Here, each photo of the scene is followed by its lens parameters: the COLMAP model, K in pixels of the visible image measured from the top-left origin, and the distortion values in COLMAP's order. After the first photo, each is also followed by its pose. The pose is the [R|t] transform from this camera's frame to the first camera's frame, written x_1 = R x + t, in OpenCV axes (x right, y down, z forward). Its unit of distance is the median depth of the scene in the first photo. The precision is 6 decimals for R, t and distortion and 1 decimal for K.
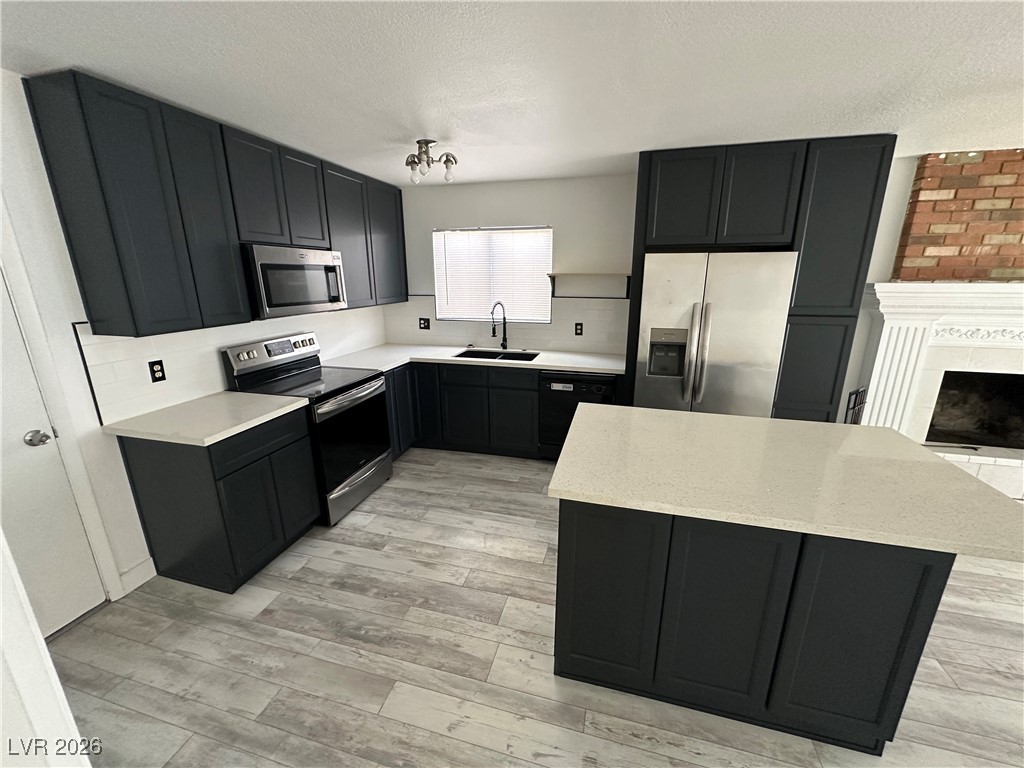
lens RADIAL K [[407.1, 0, 516.6], [0, 407.1, 386.9], [0, 0, 1]] dist [-0.006367, 0.001119]
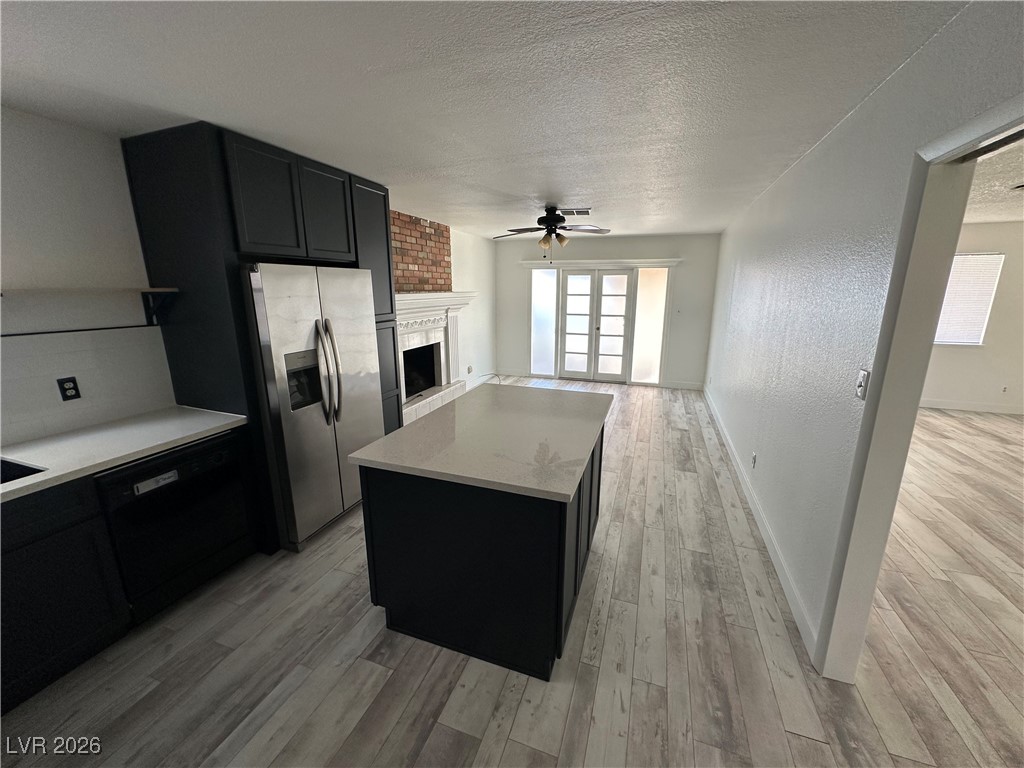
lens RADIAL K [[407.1, 0, 514.3], [0, 407.1, 381.0], [0, 0, 1]] dist [-0.006367, 0.001119]
pose [[0.079021, -0.224242, 0.971324, -0.453397], [0.267773, 0.943336, 0.195996, -0.135813], [-0.960236, 0.244607, 0.134590, 0.477005]]
